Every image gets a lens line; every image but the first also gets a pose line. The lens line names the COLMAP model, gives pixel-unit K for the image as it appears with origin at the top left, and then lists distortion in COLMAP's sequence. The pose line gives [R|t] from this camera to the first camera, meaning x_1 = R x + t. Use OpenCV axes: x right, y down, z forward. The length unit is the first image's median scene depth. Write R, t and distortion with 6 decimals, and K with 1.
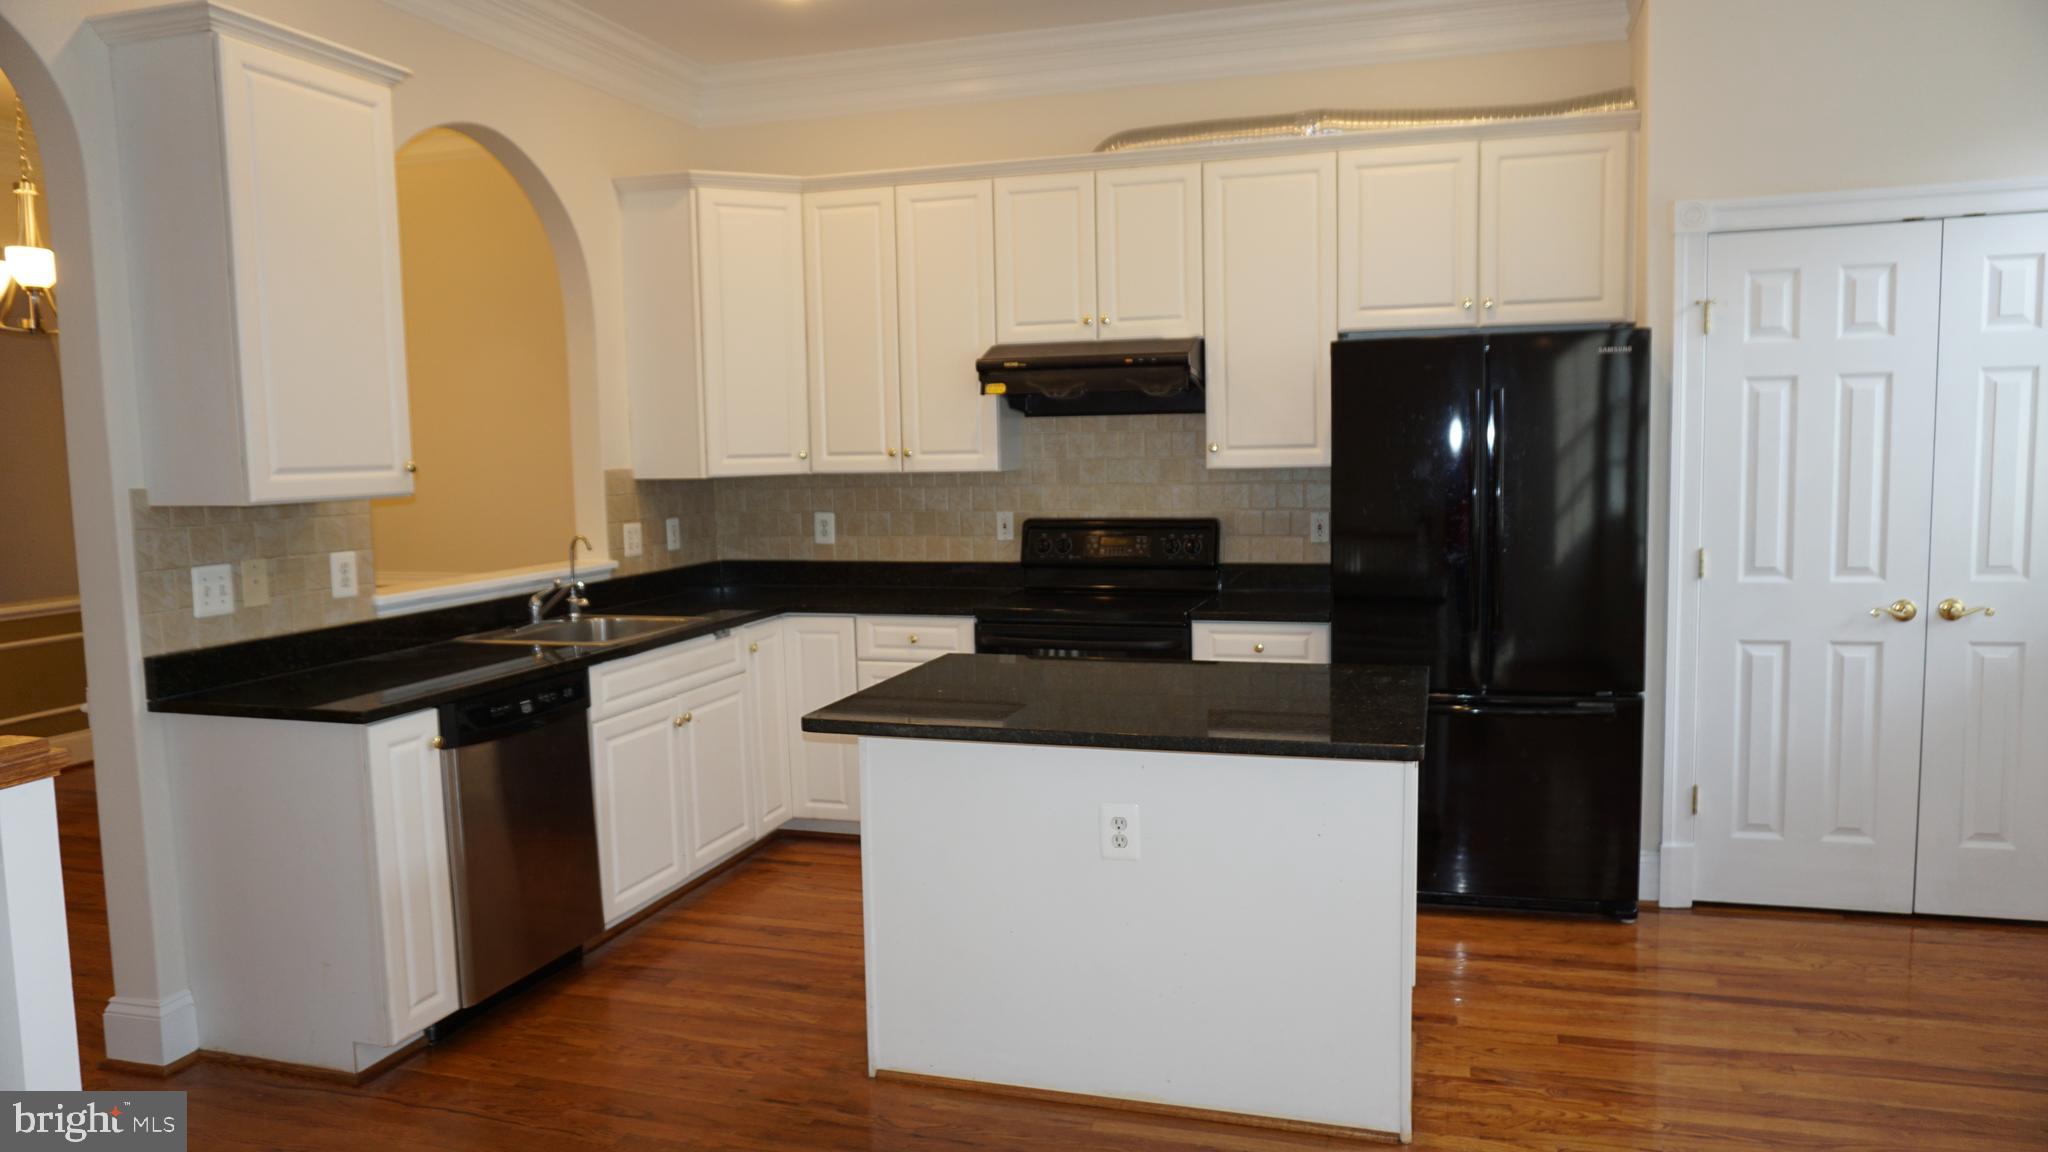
lens RADIAL K [[1366.6, 0, 1033.2], [0, 1366.6, 575.3], [0, 0, 1]] dist [-0.052948, 0.037704]
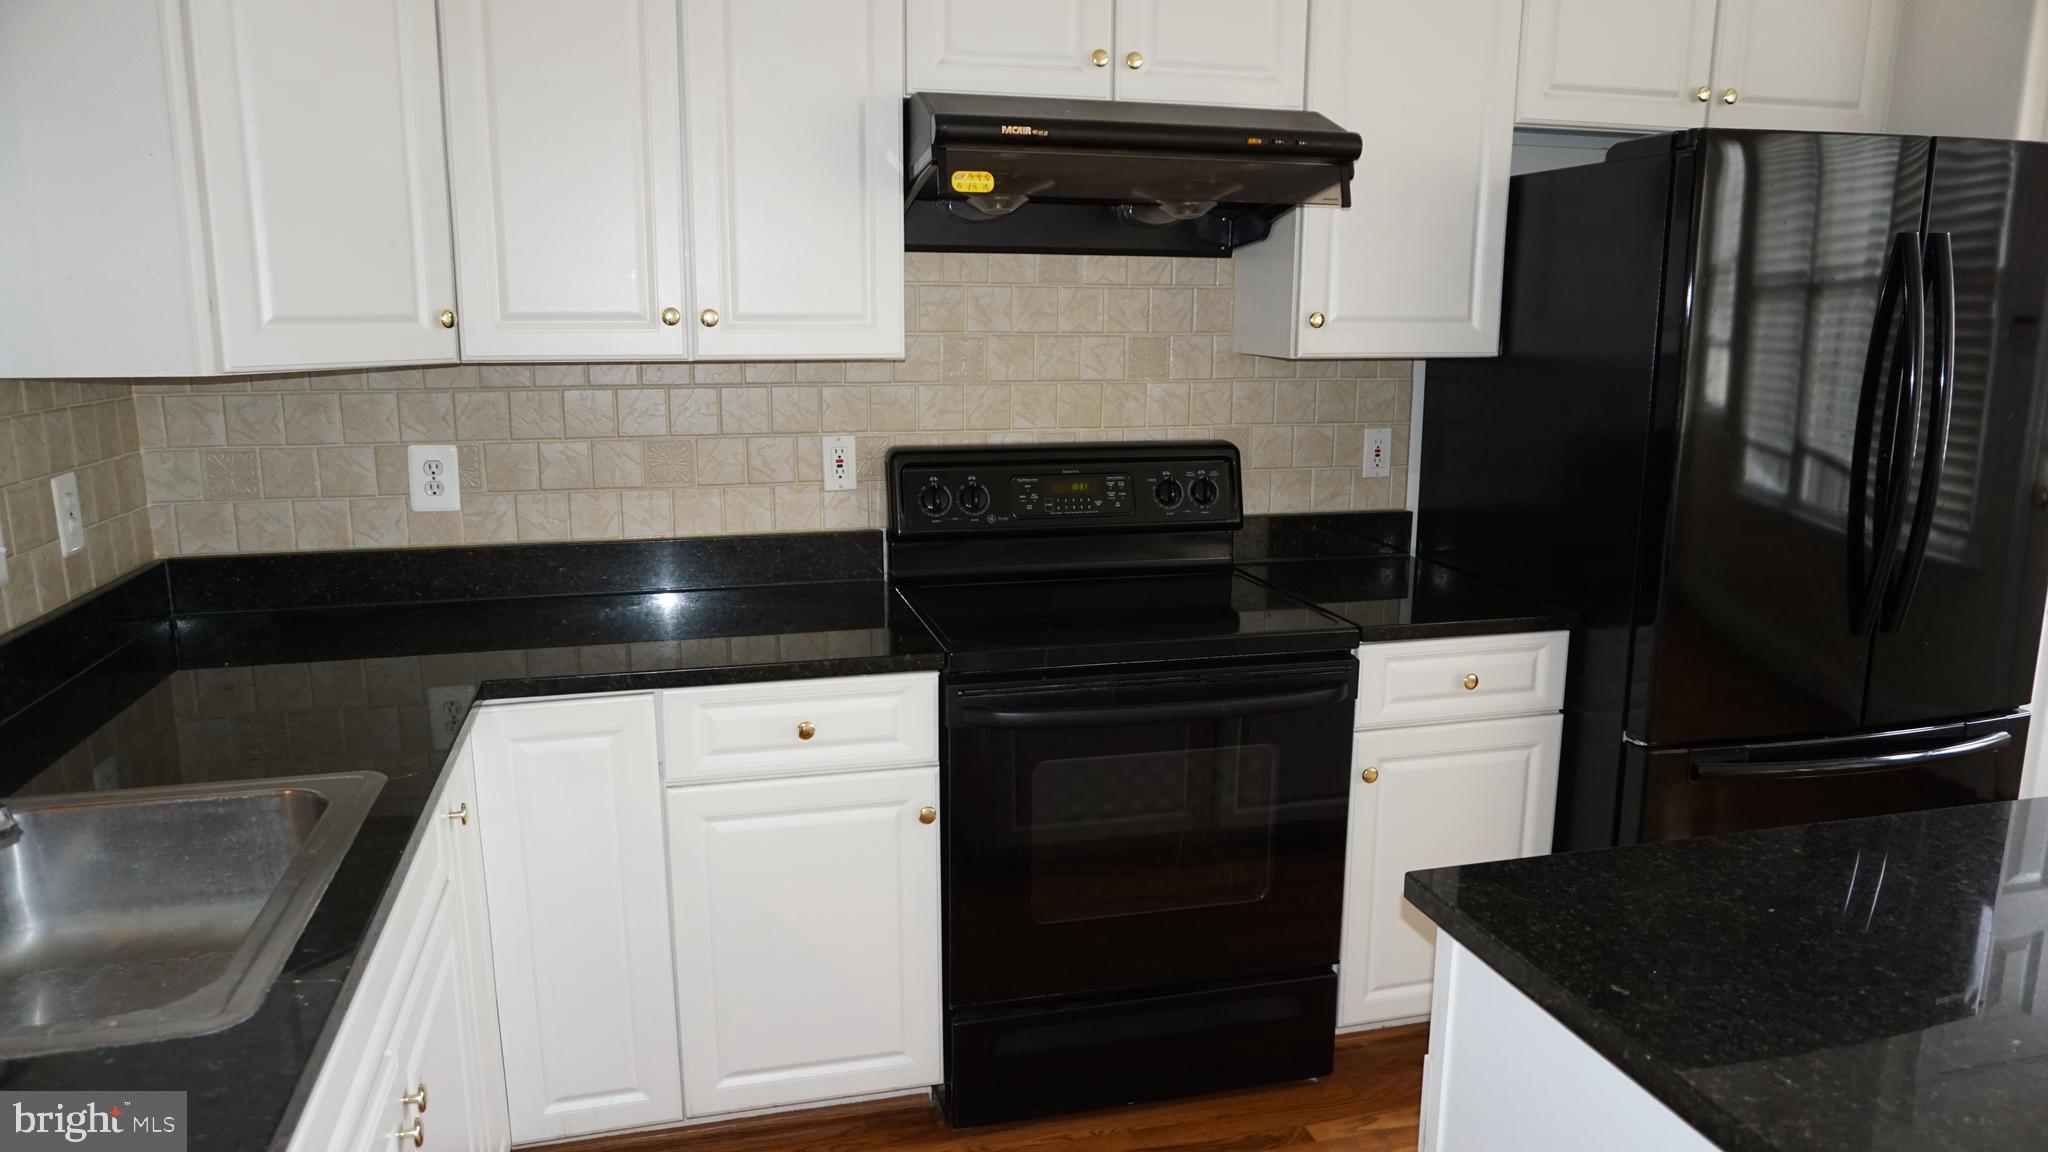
lens RADIAL K [[1366.6, 0, 1016.6], [0, 1366.6, 581.6], [0, 0, 1]] dist [-0.052948, 0.037704]
pose [[0.854042, -0.082497, 0.513621, -0.238135], [0.029298, 0.993406, 0.110844, -0.047794], [-0.519379, -0.079617, 0.850827, 0.533145]]
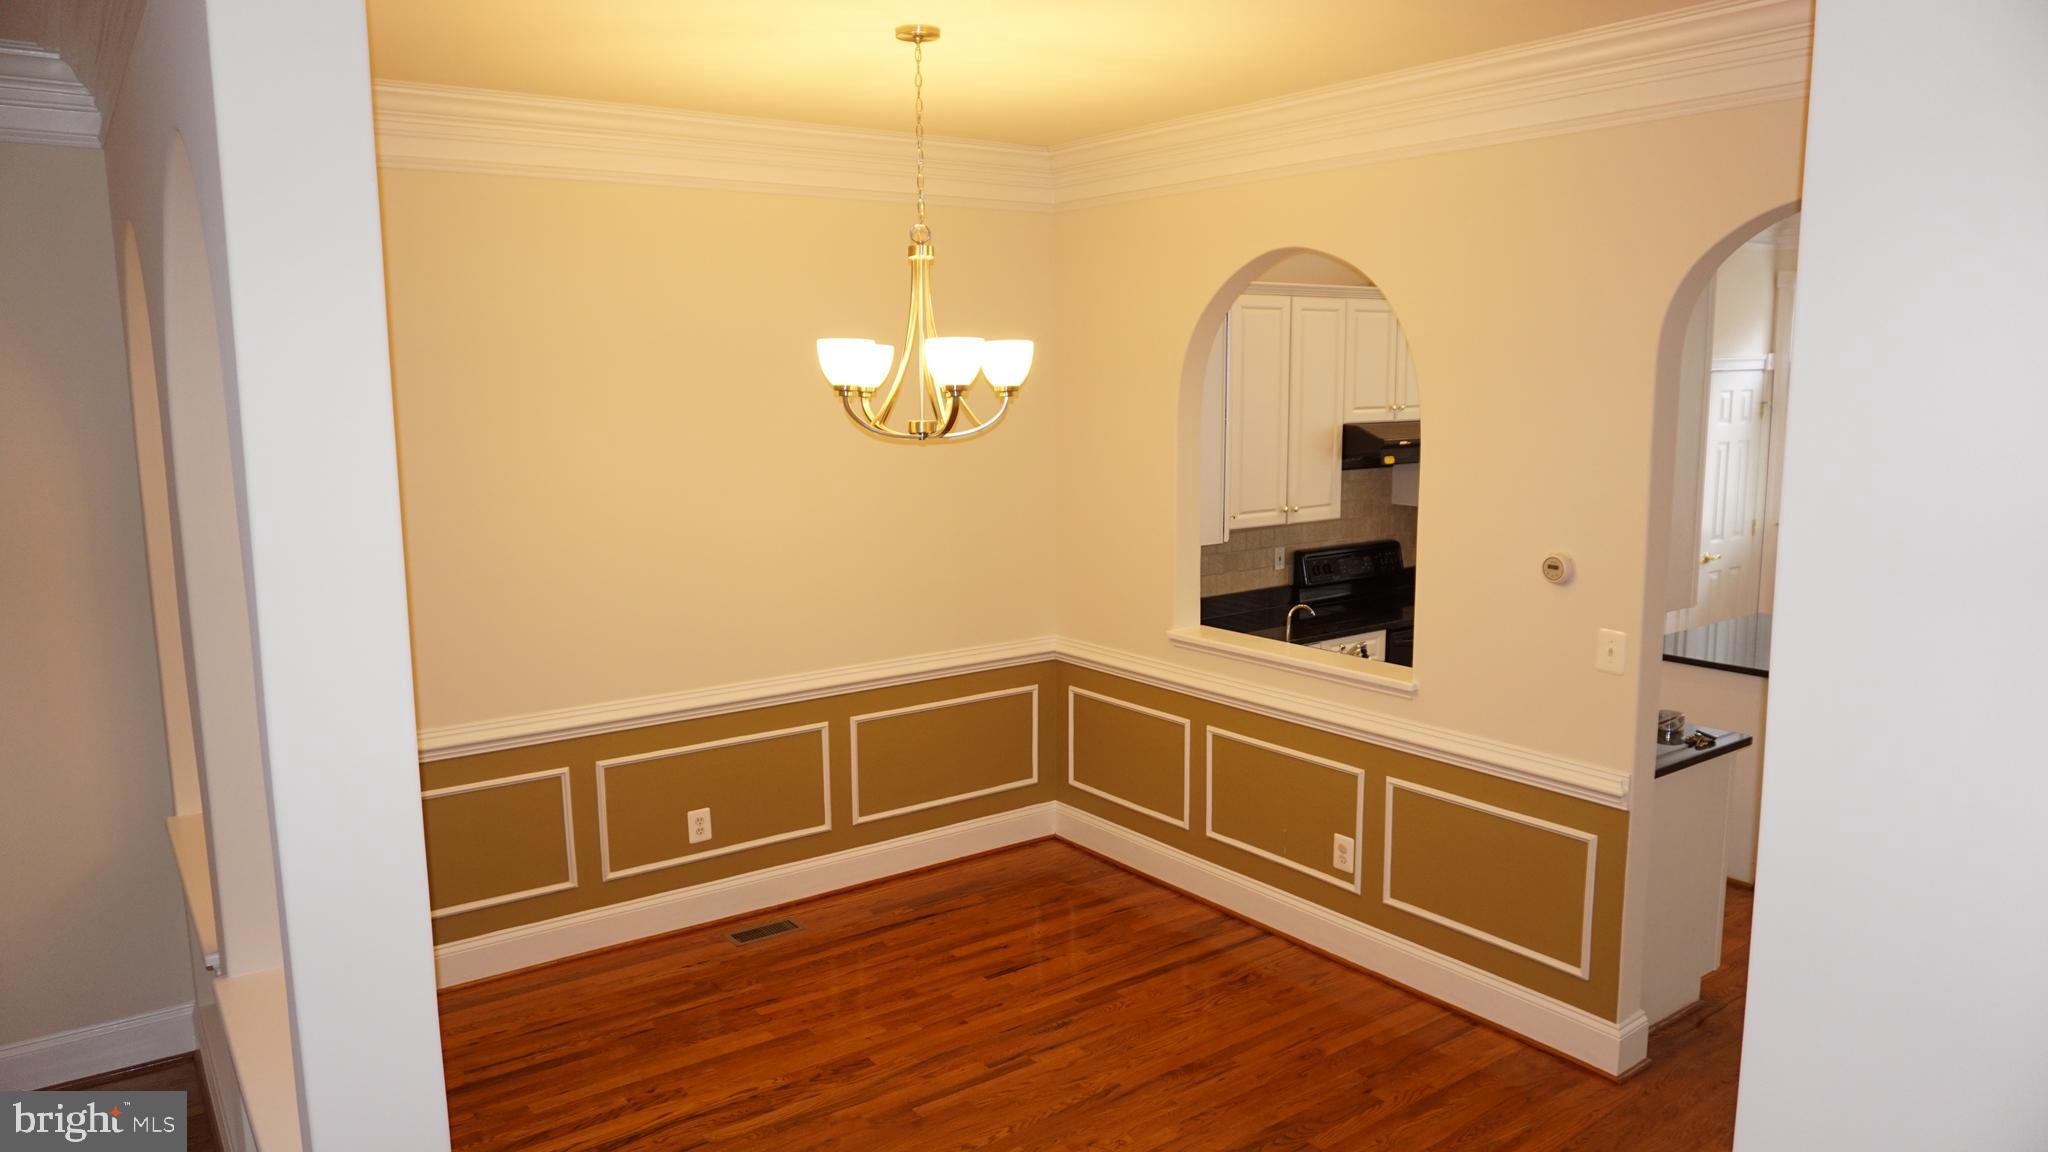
lens RADIAL K [[1366.6, 0, 1025.6], [0, 1366.6, 574.4], [0, 0, 1]] dist [-0.052948, 0.037704]
pose [[0.603820, -0.108431, 0.789711, -1.201725], [0.074904, 0.994040, 0.079213, -0.143736], [-0.793593, 0.011322, 0.608343, 0.420136]]
